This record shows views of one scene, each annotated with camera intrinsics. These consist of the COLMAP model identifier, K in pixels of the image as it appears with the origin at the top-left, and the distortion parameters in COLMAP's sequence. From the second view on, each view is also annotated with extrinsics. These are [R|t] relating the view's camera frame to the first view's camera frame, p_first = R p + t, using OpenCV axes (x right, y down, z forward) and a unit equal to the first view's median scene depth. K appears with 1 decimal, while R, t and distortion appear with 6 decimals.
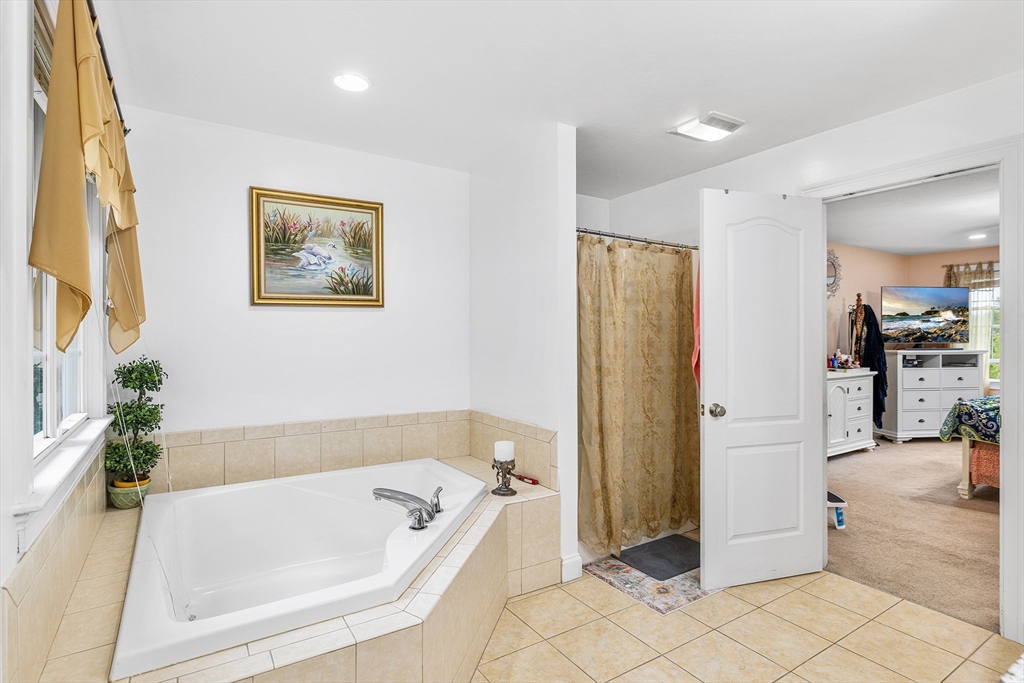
lens RADIAL K [[518.5, 0, 508.6], [0, 518.5, 338.0], [0, 0, 1]] dist [-0.003590, 0.001782]
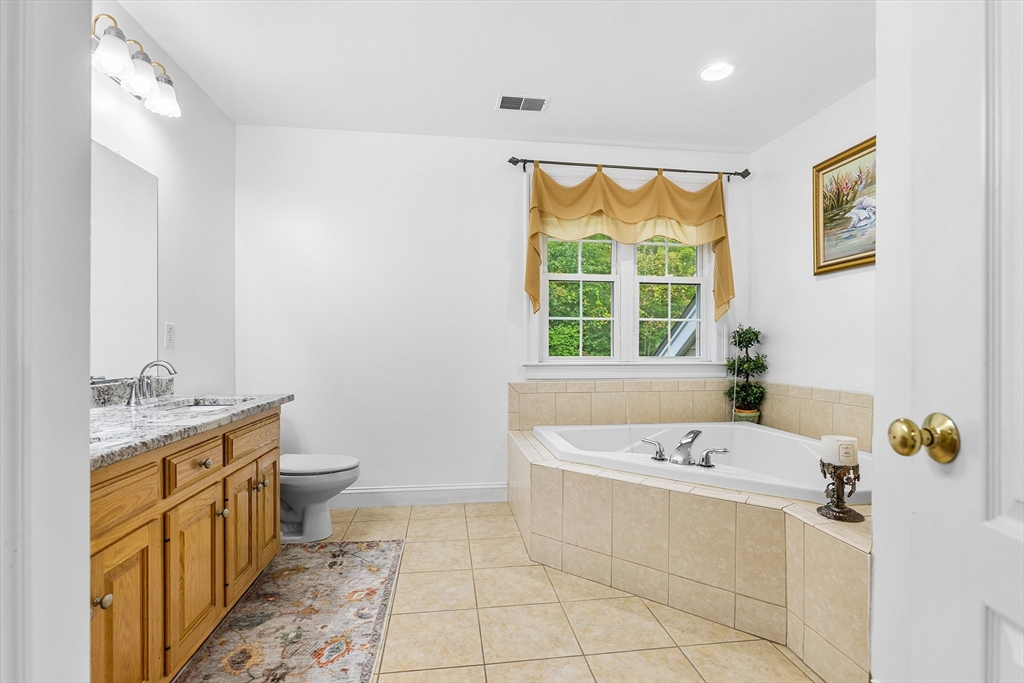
lens RADIAL K [[486.2, 0, 513.8], [0, 486.2, 346.9], [0, 0, 1]] dist [0.001966, 0.000174]
pose [[-0.410727, 0.000170, -0.911759, 0.667067], [-0.004498, 0.999987, 0.002213, 0.083343], [0.911747, 0.005010, -0.410721, 0.818693]]
